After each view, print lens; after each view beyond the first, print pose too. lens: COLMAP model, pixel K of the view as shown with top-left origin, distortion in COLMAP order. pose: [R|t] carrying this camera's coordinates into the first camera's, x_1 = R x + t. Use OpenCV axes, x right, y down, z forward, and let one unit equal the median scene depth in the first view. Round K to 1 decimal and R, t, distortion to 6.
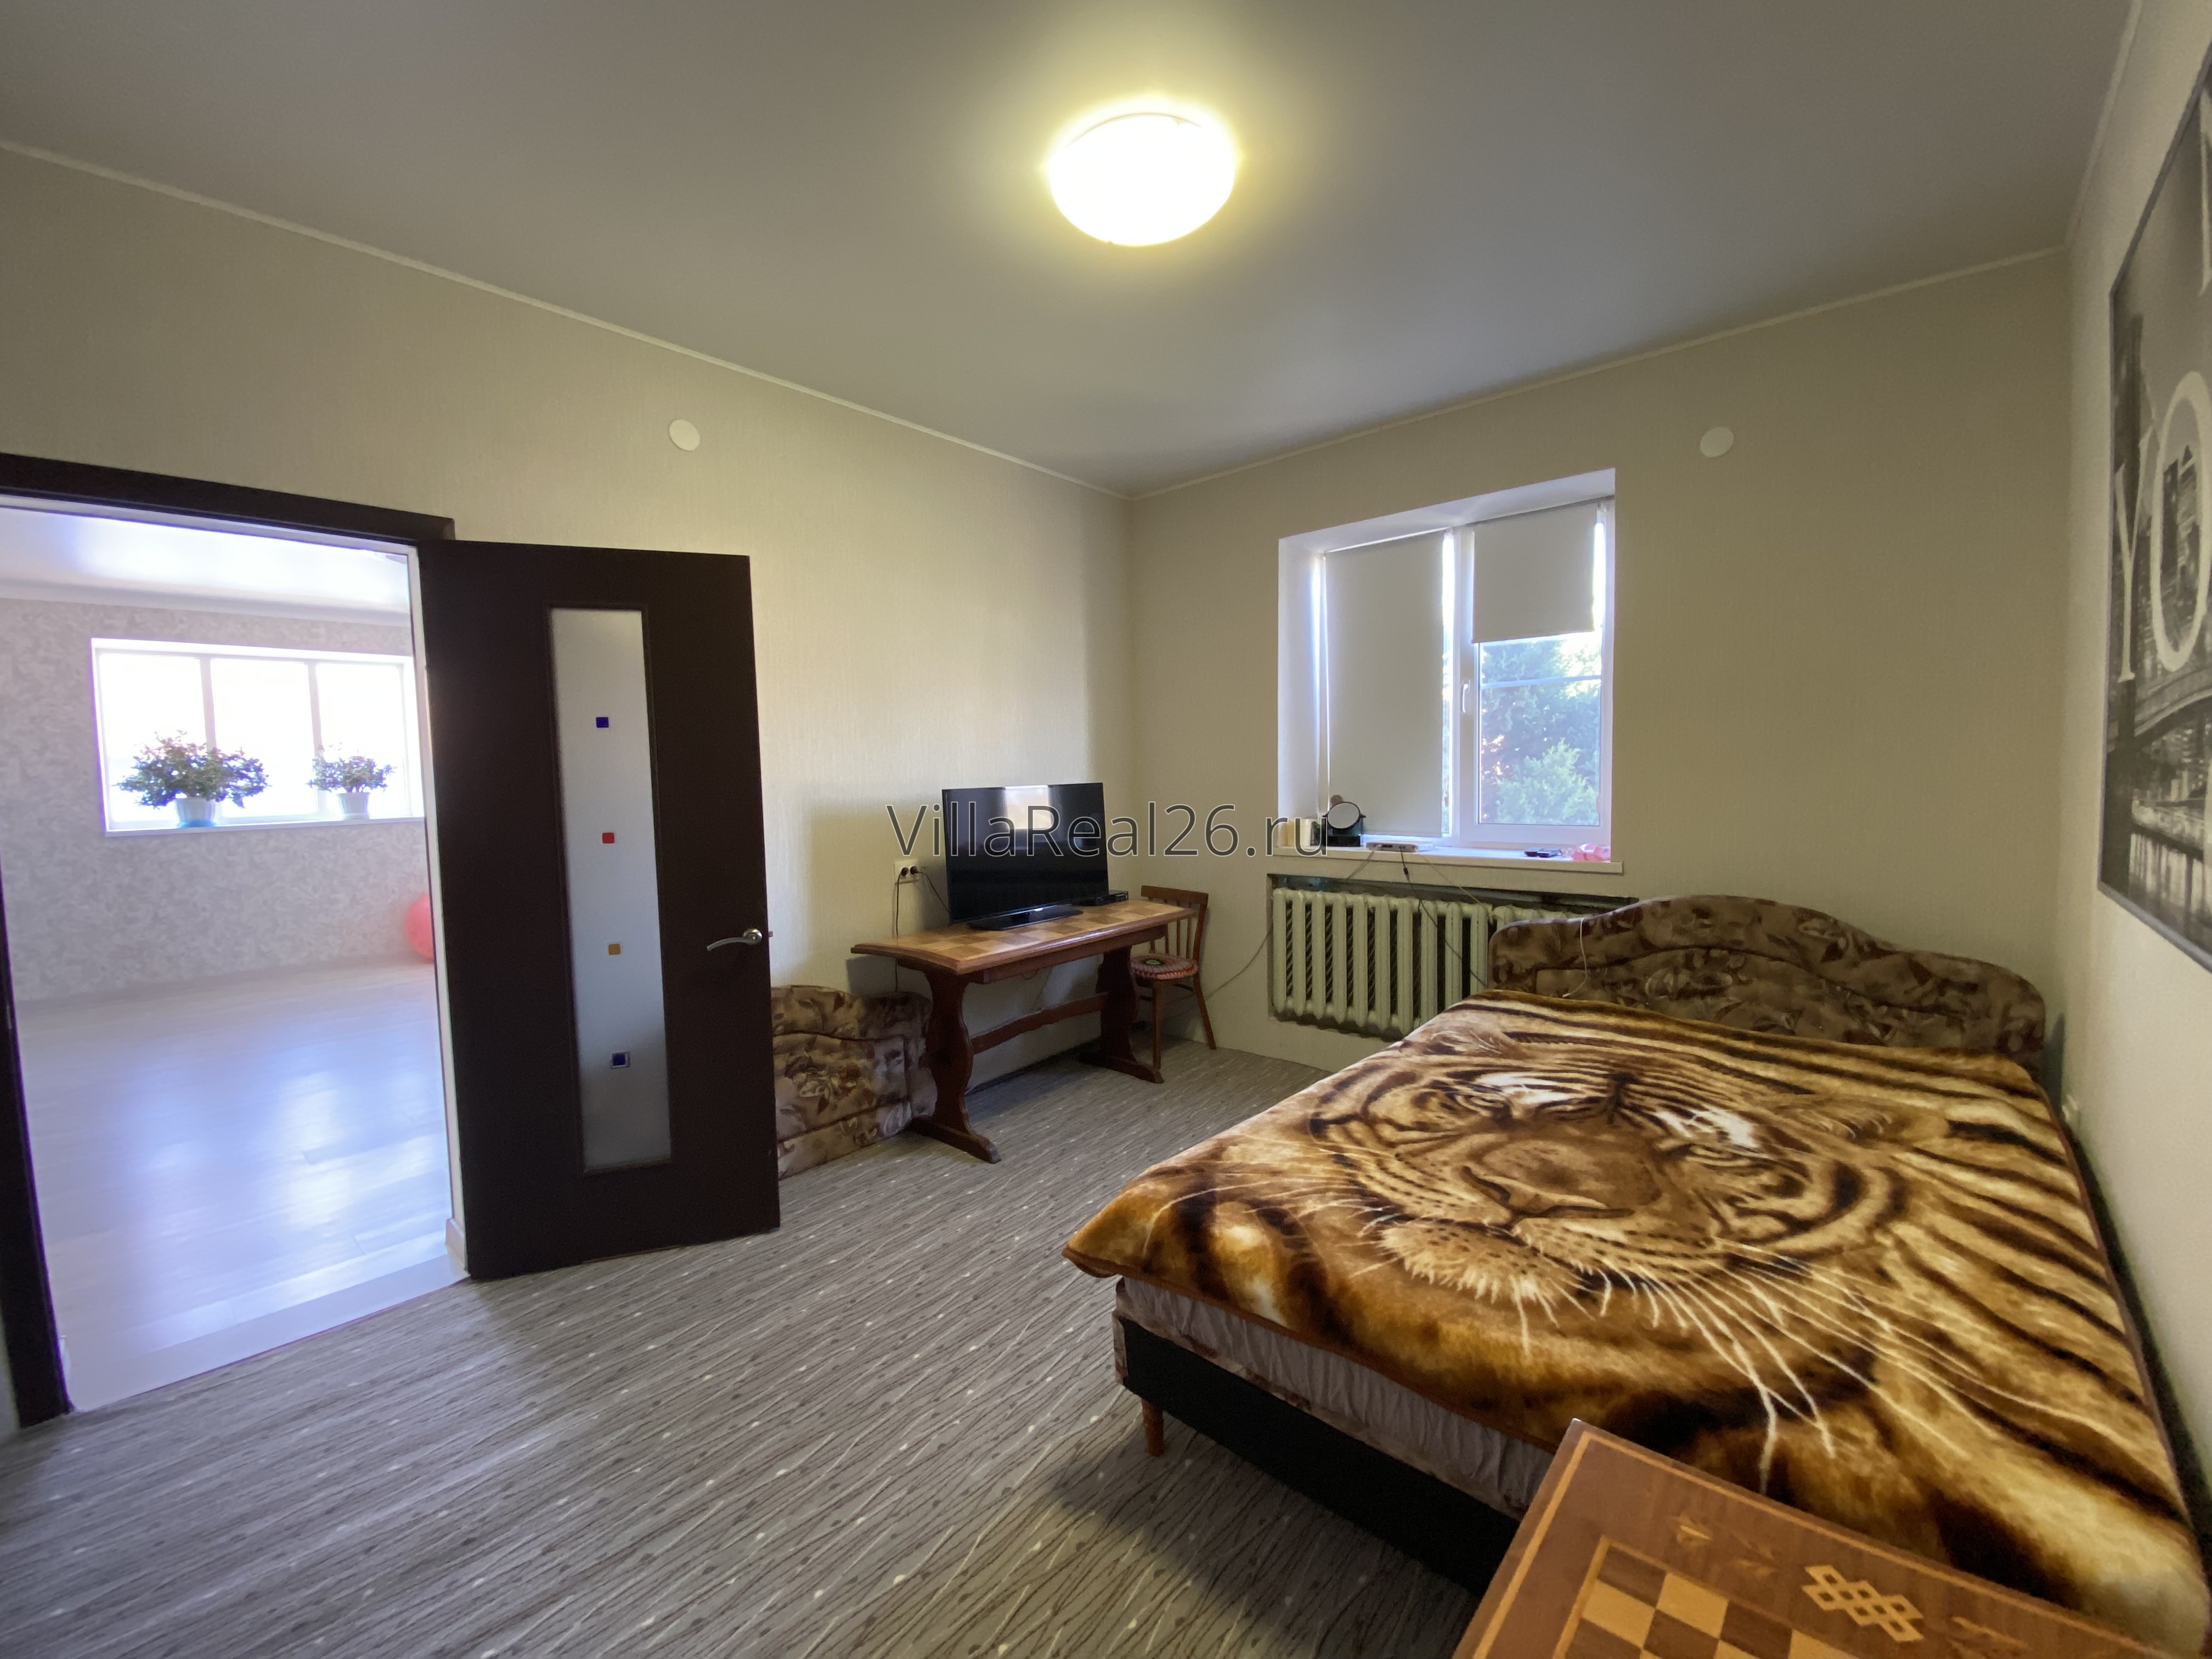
lens RADIAL K [[890.5, 0, 1105.1], [0, 890.5, 825.3], [0, 0, 1]] dist [0.029745, -0.023227]
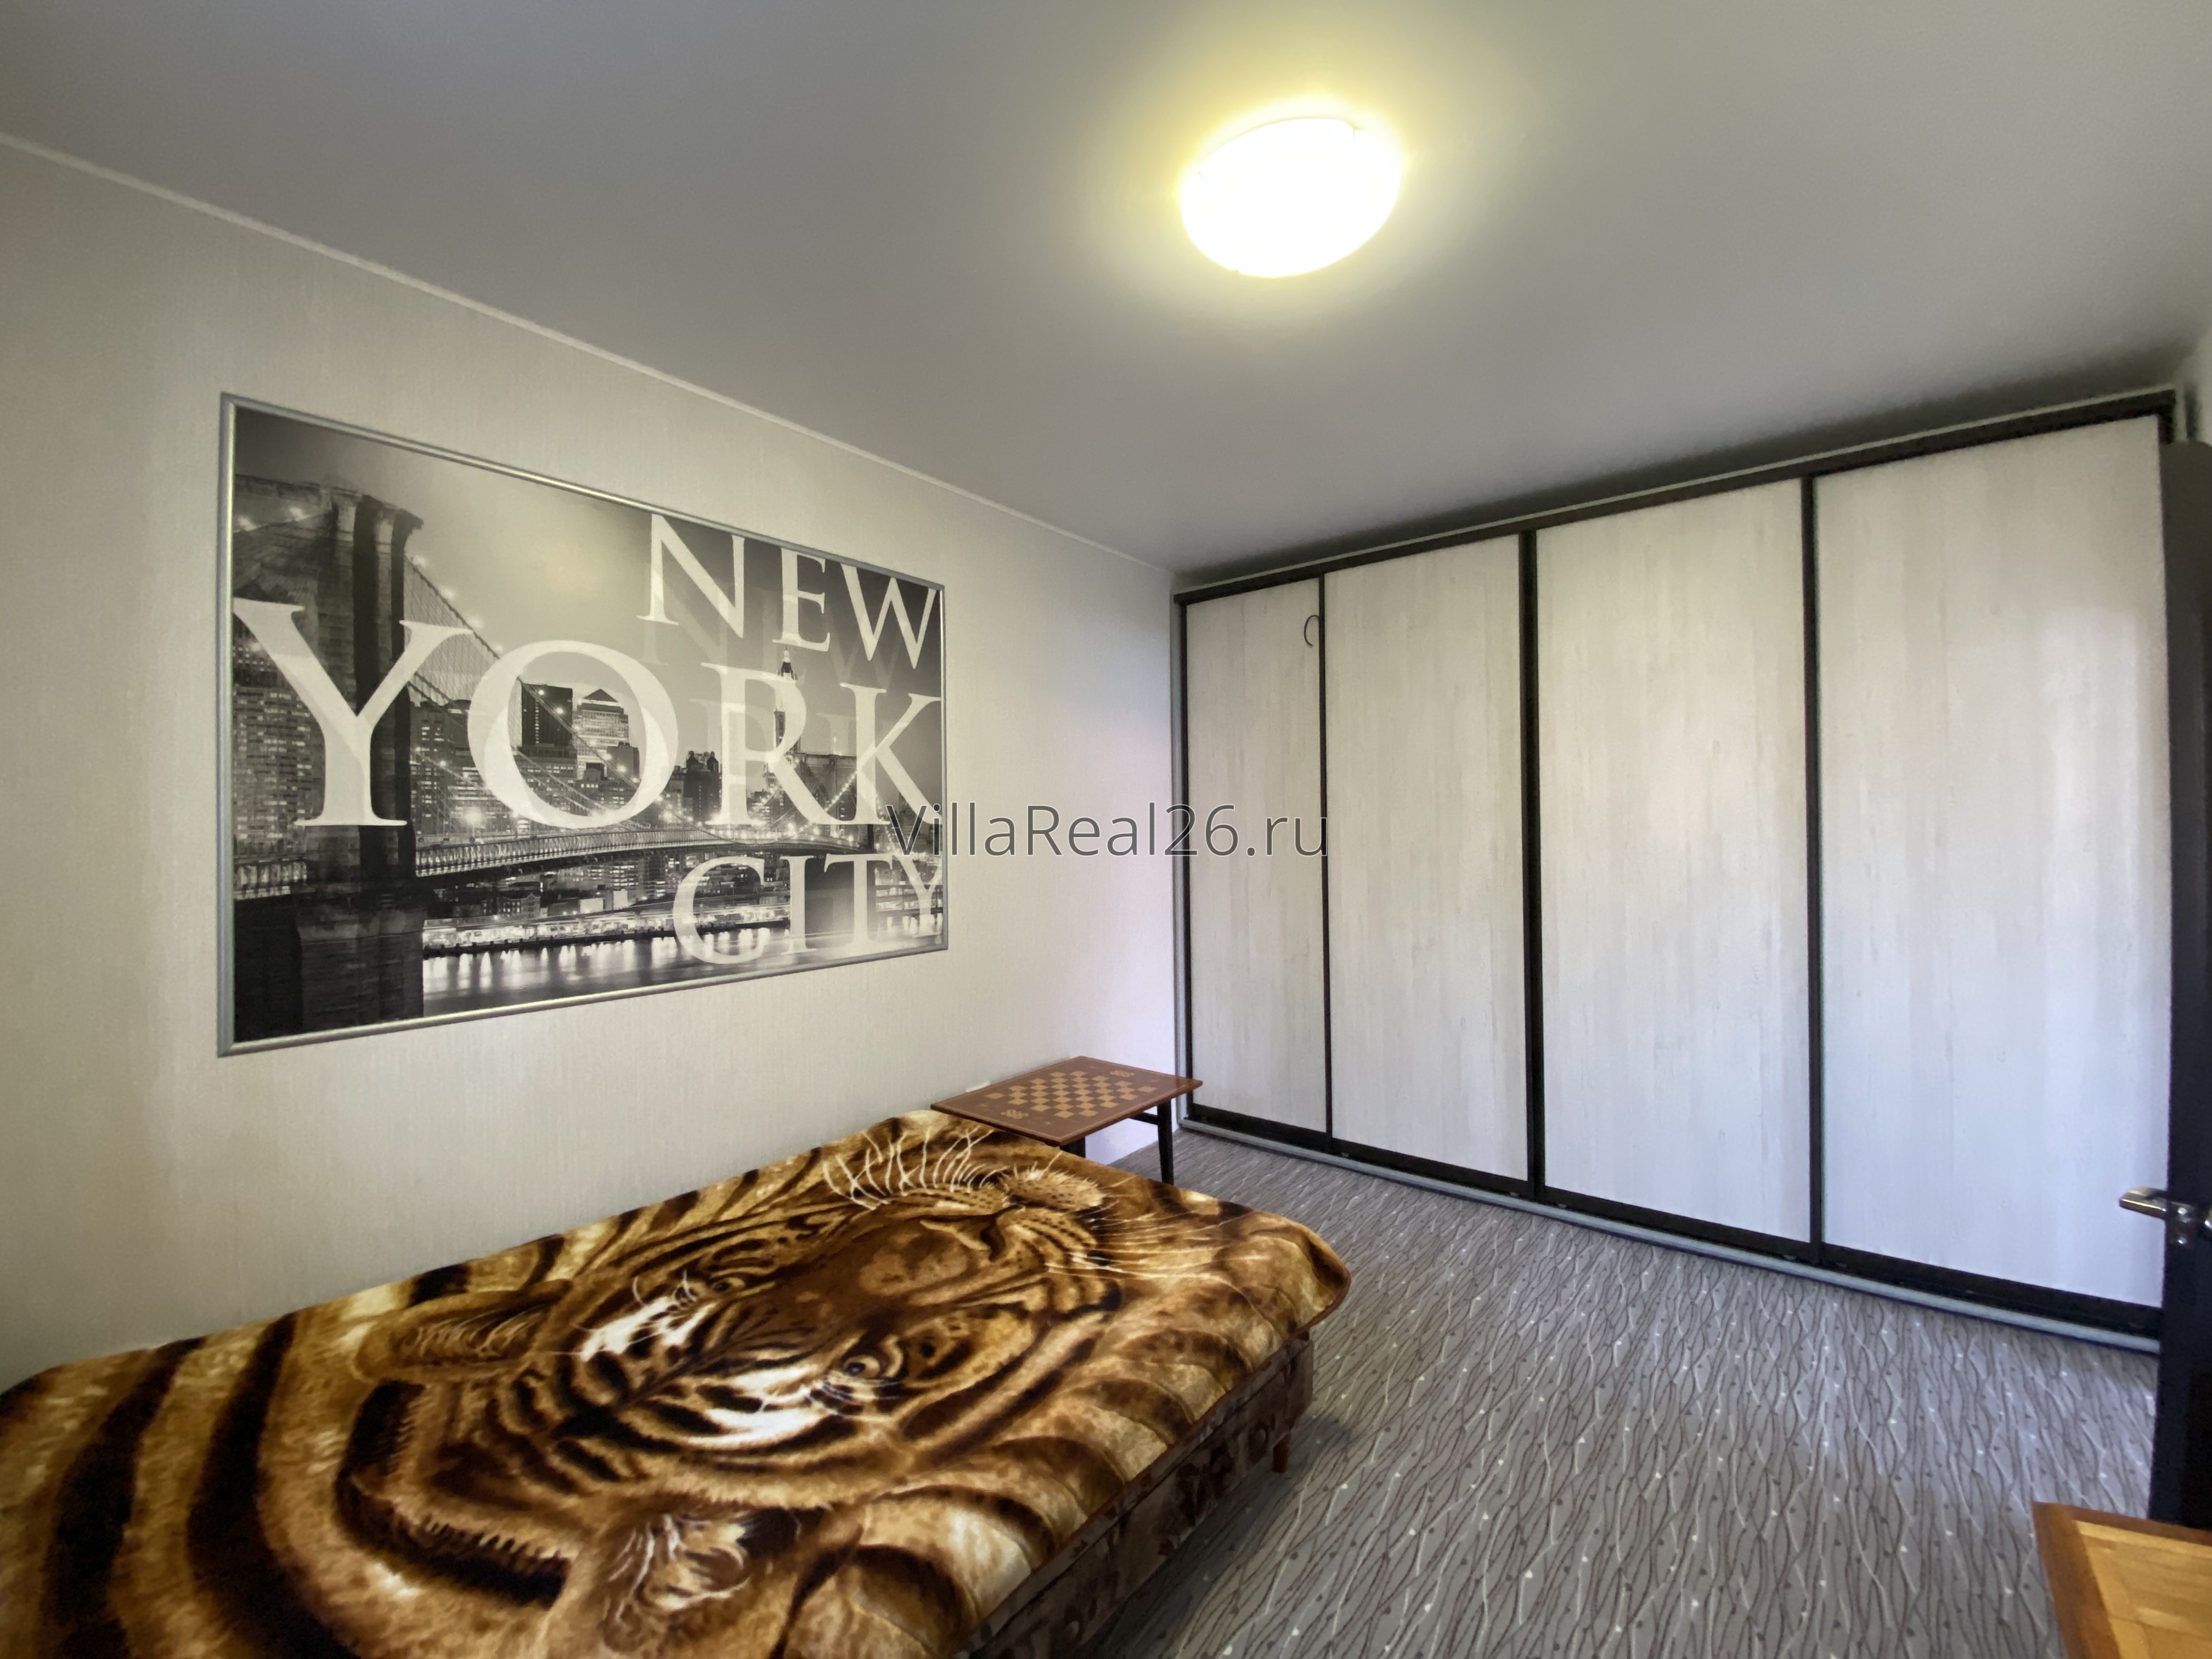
lens RADIAL K [[890.5, 0, 1105.1], [0, 890.5, 825.3], [0, 0, 1]] dist [0.029745, -0.023227]
pose [[-0.998488, 0.031129, -0.045315, 0.280095], [0.028225, 0.997591, 0.063364, -0.184373], [0.047178, 0.061989, -0.996961, 1.906824]]
